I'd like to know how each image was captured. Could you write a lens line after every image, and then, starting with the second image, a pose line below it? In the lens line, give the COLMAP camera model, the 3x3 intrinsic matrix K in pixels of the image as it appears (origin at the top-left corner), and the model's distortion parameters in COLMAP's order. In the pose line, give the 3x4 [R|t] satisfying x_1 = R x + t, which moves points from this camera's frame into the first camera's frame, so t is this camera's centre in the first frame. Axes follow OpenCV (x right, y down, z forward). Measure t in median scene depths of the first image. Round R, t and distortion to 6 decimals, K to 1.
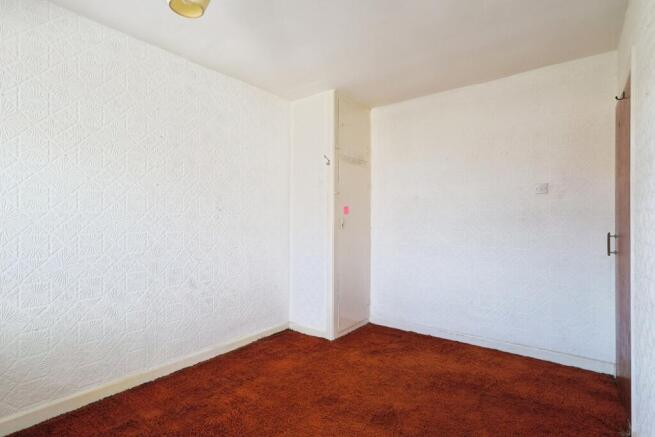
lens RADIAL K [[315.9, 0, 311.0], [0, 315.9, 220.0], [0, 0, 1]] dist [0.000755, 0.000291]
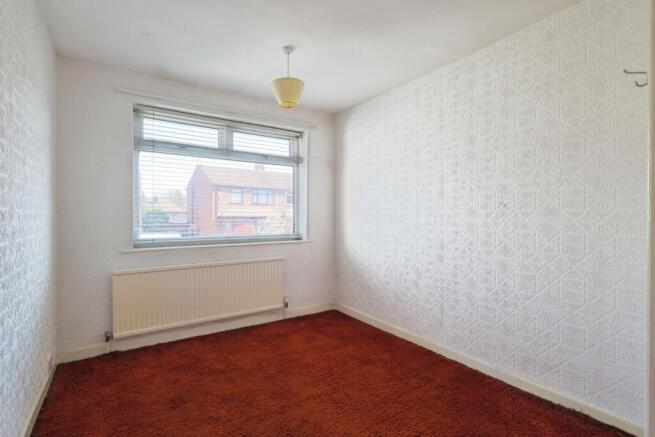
lens RADIAL K [[315.9, 0, 311.0], [0, 315.9, 220.0], [0, 0, 1]] dist [0.000755, 0.000291]
pose [[-0.300655, 0.003308, -0.953727, 0.641546], [-0.009970, 0.999928, 0.006611, 0.006324], [0.953681, 0.011496, -0.300600, 0.762470]]
